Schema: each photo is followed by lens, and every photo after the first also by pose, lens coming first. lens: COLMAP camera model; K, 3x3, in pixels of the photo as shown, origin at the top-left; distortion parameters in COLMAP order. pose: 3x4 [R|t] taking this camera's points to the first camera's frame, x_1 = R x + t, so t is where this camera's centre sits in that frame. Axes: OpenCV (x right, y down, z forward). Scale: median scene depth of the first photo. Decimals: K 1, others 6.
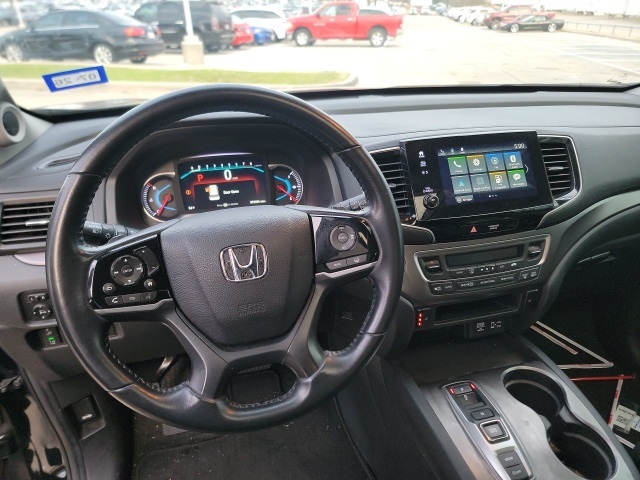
lens RADIAL K [[434.5, 0, 320.0], [0, 434.5, 240.0], [0, 0, 1]] dist [0.059607, -0.053521]
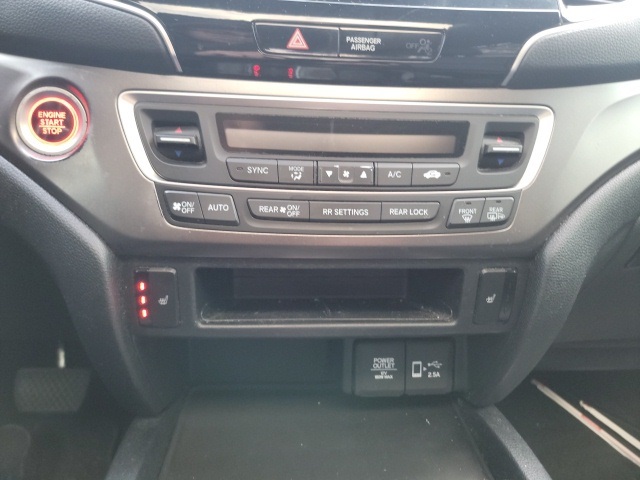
lens RADIAL K [[434.5, 0, 320.0], [0, 434.5, 240.0], [0, 0, 1]] dist [0.059607, -0.053521]
pose [[0.981383, 0.087915, -0.170761, 0.415230], [-0.113244, 0.982966, -0.144756, 0.165878], [0.155126, 0.161399, 0.974621, 0.651489]]
